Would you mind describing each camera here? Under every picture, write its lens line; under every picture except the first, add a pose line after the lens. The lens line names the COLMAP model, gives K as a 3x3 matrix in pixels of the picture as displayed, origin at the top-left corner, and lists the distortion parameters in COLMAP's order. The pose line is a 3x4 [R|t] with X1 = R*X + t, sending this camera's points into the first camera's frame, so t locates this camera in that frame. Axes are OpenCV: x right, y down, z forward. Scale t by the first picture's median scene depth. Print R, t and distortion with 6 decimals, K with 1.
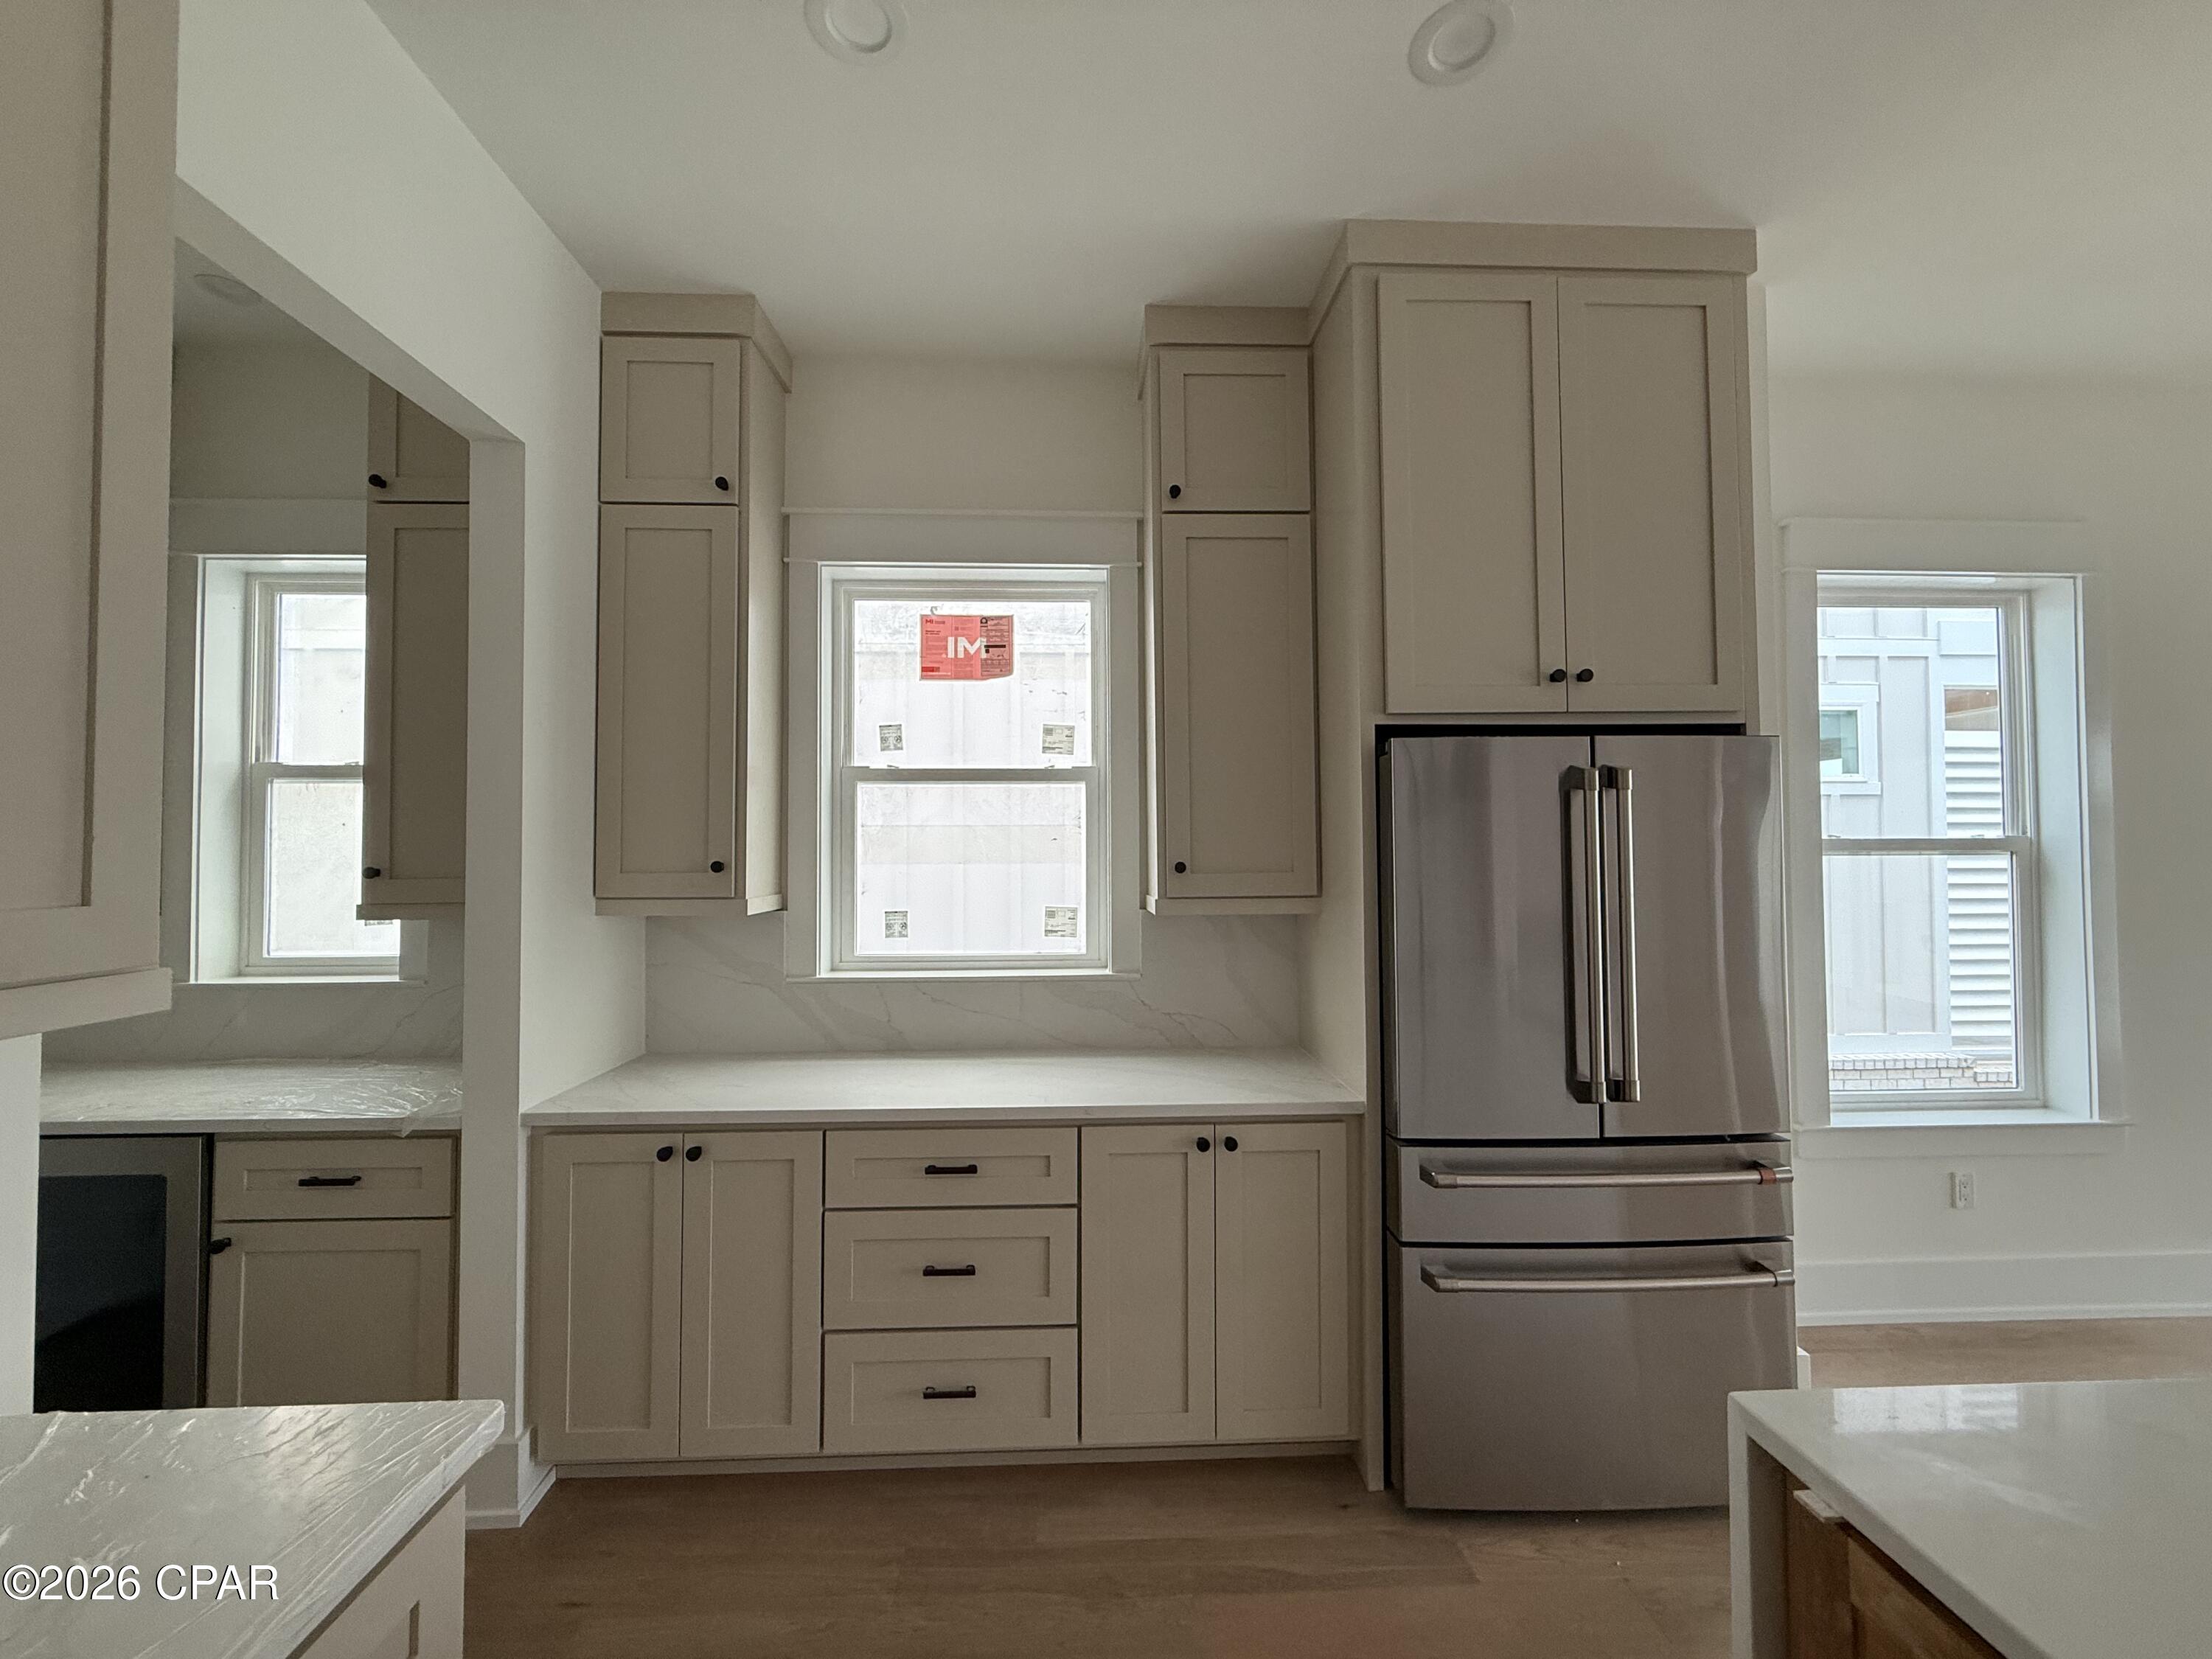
lens RADIAL K [[879.4, 0, 1095.9], [0, 879.4, 833.7], [0, 0, 1]] dist [-0.000455, 0.000231]
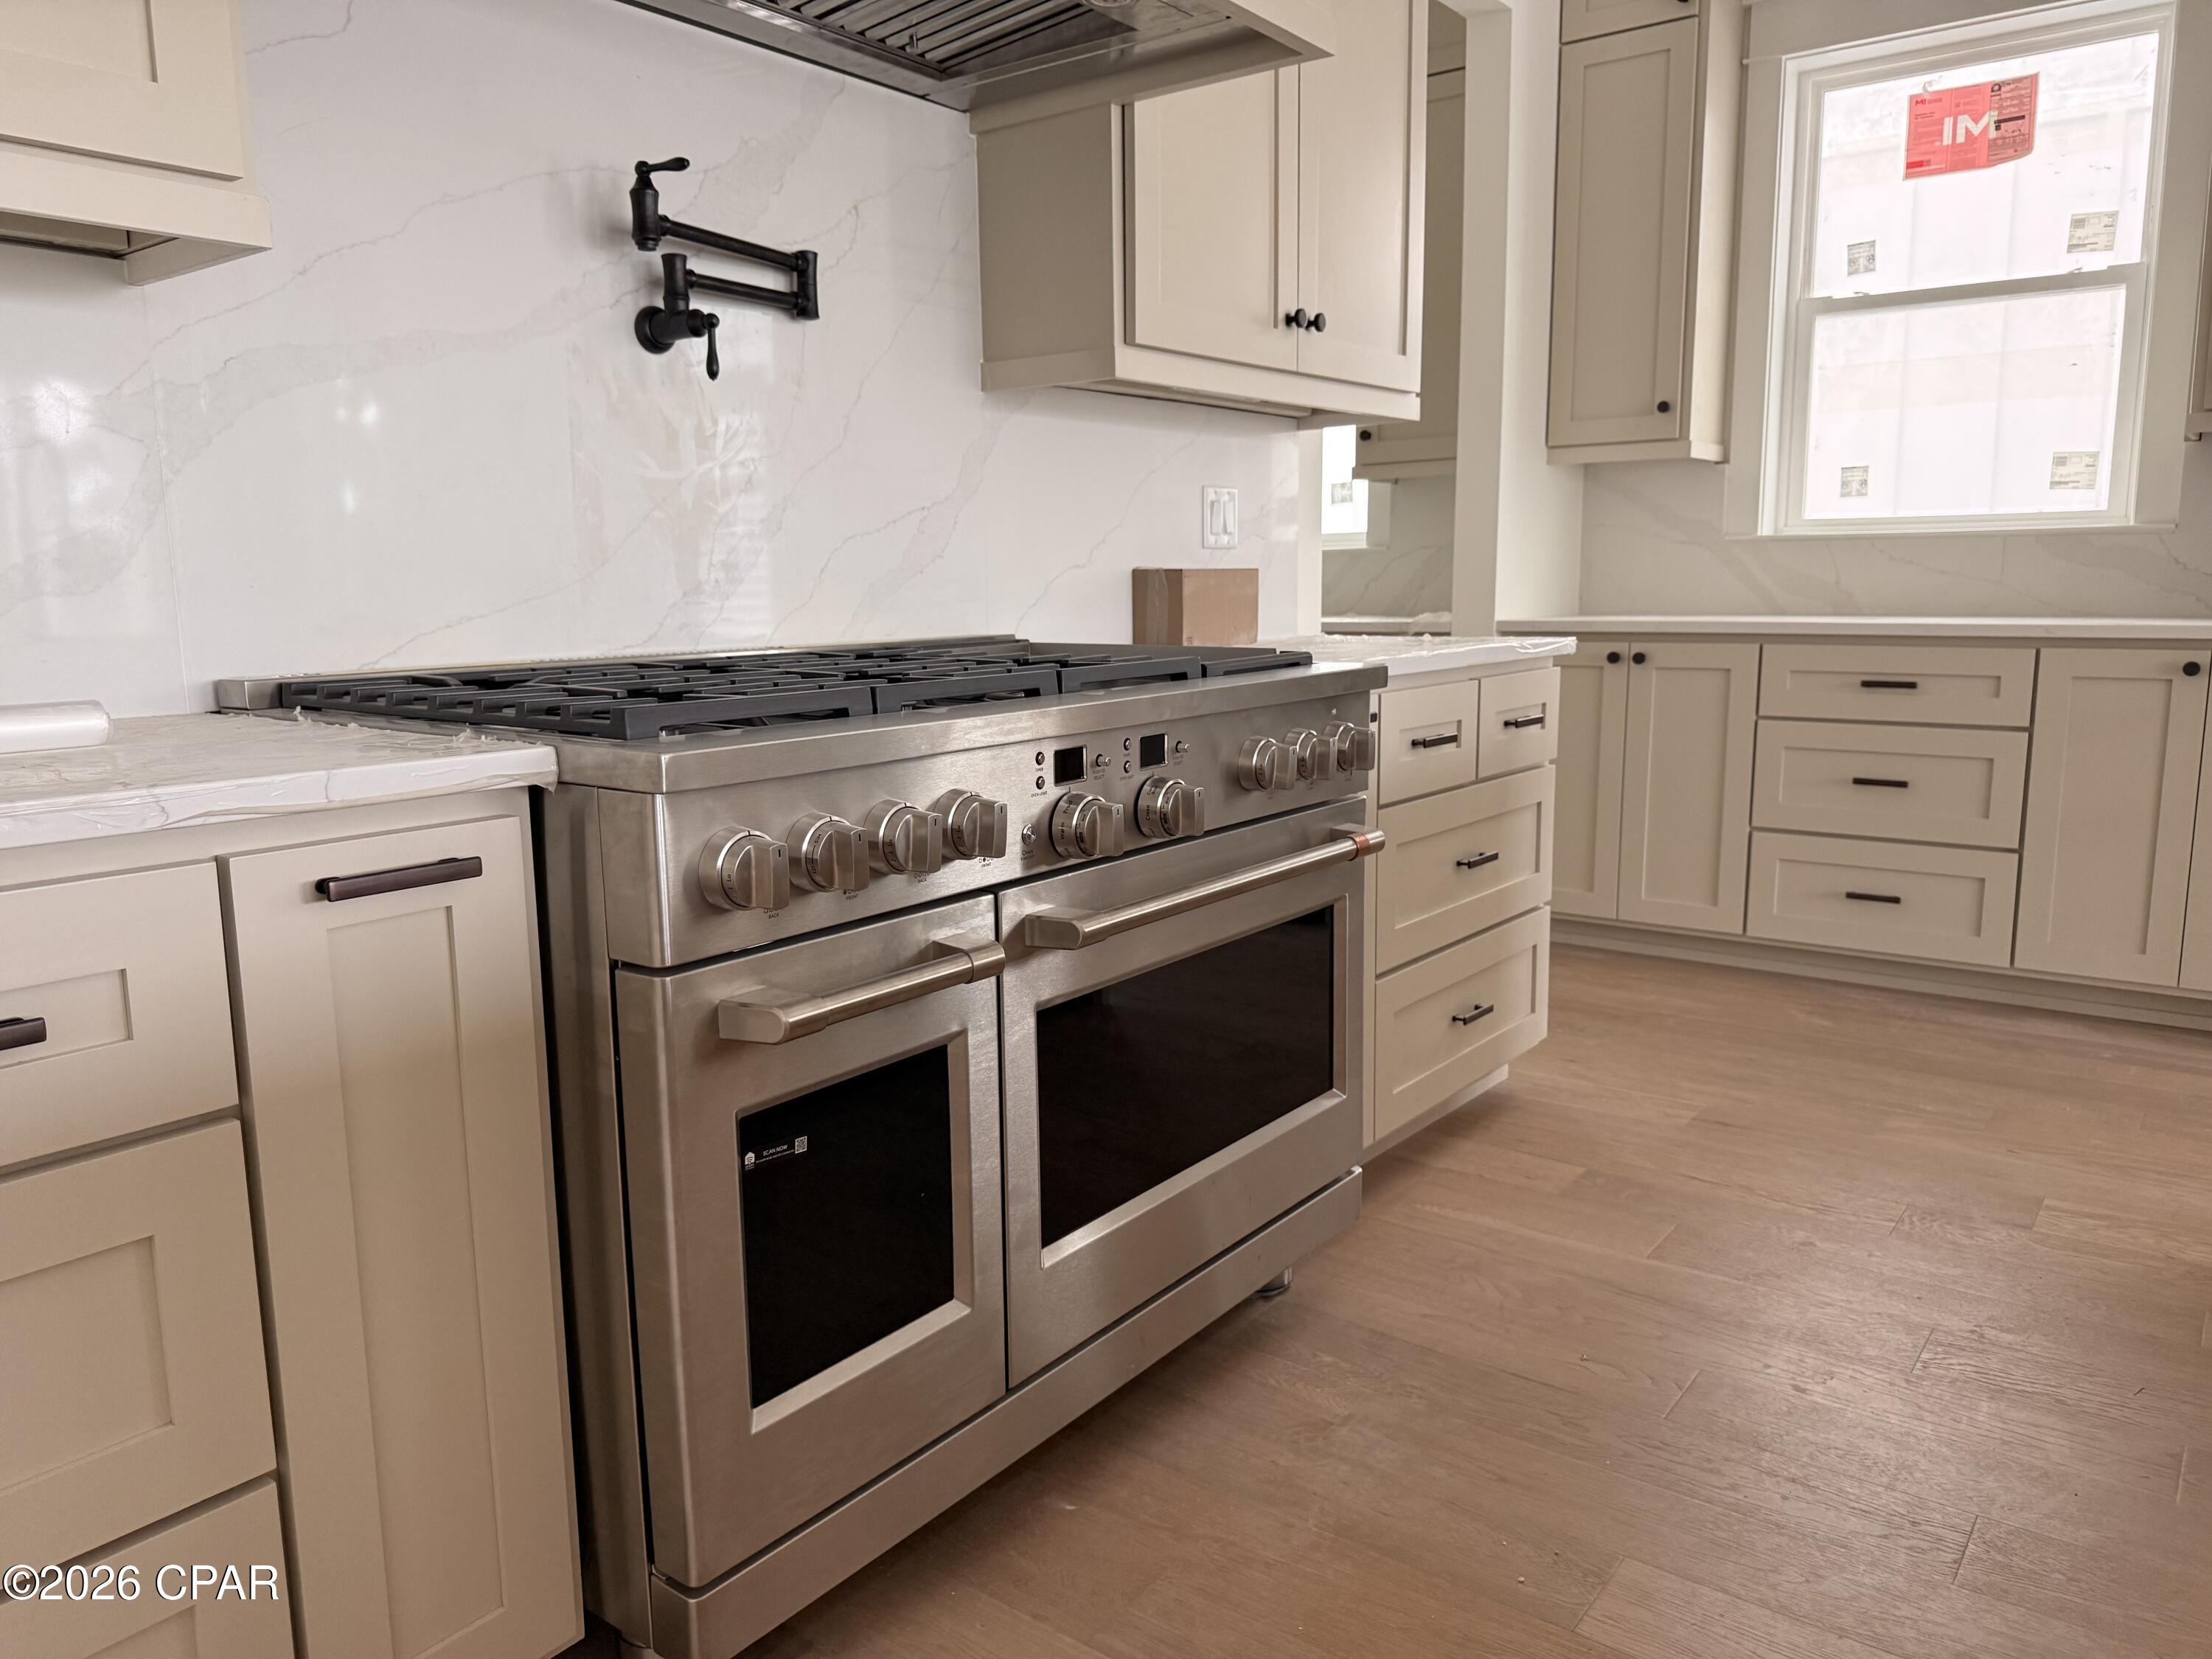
lens RADIAL K [[1609.0, 0, 1104.3], [0, 1609.0, 842.7], [0, 0, 1]] dist [0.020941, -0.023814]
pose [[0.774709, 0.093330, -0.625392, 0.228626], [0.024000, 0.983994, 0.176575, 0.153198], [0.631863, -0.151804, 0.760069, -0.730784]]
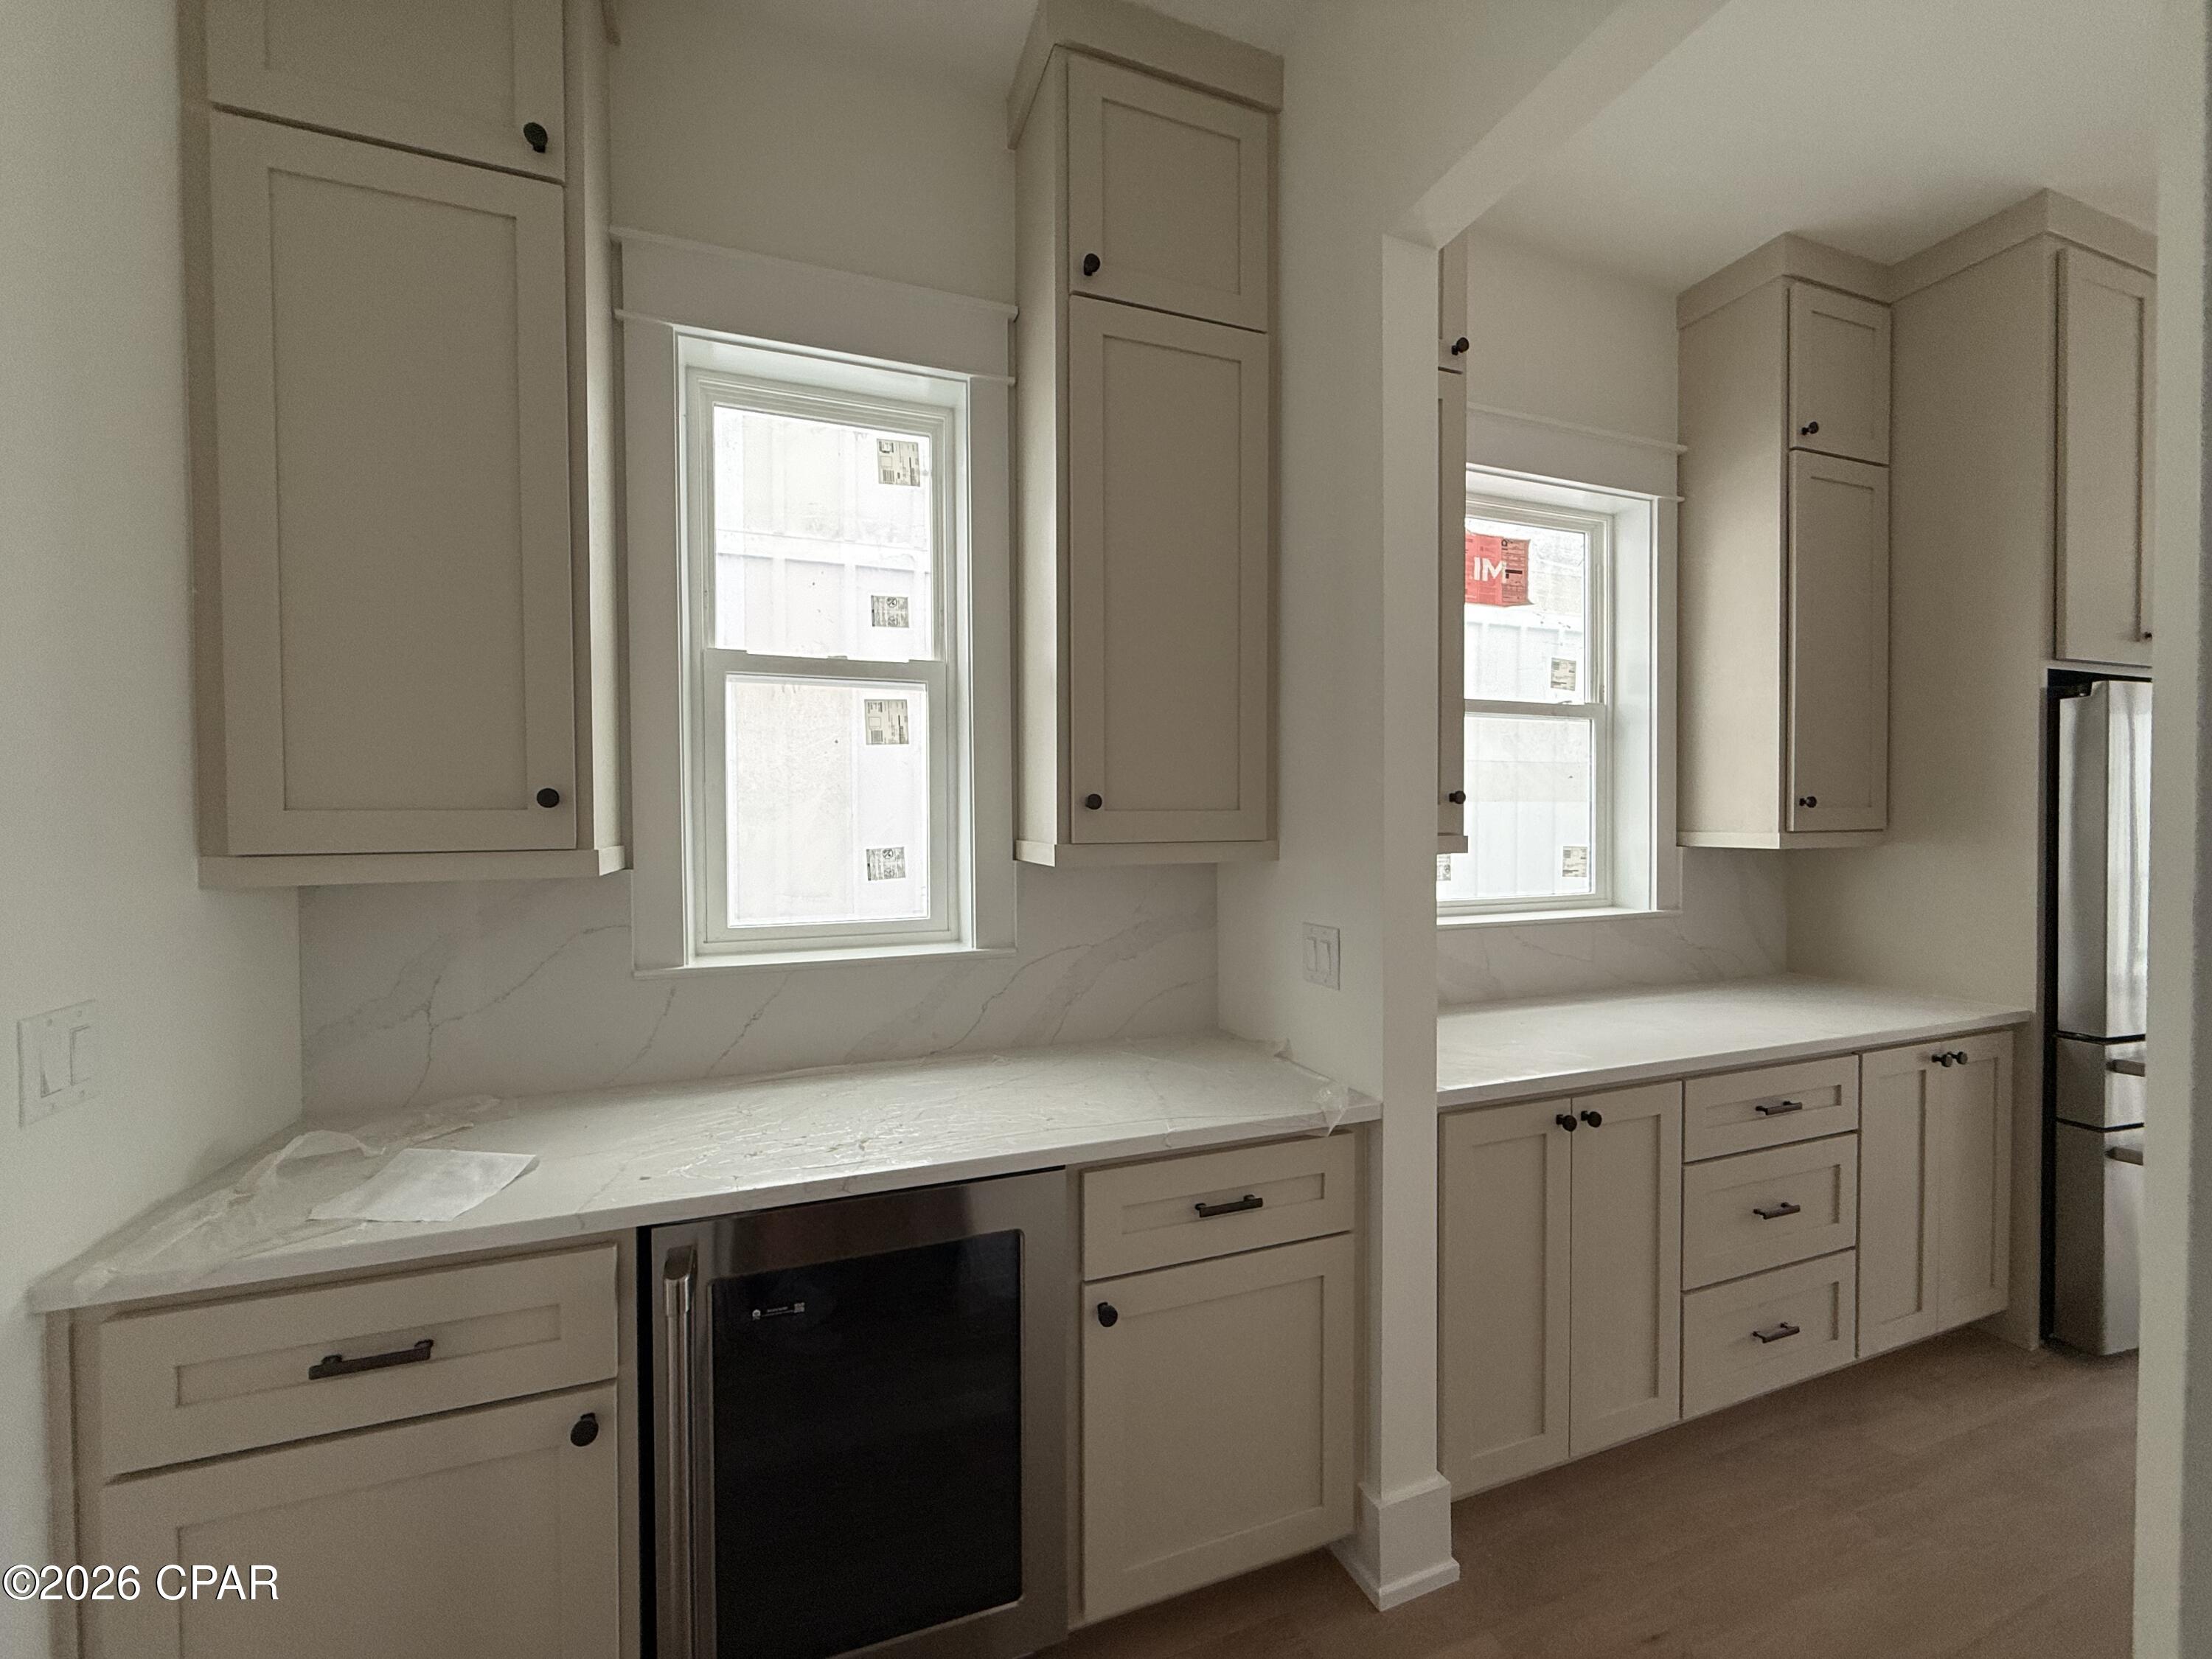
lens RADIAL K [[879.4, 0, 1095.3], [0, 879.4, 833.9], [0, 0, 1]] dist [-0.000455, 0.000231]
pose [[0.952359, -0.005806, 0.304924, -0.849264], [-0.006875, 0.999156, 0.040496, 0.033598], [-0.304902, -0.040663, 0.951515, 0.232181]]
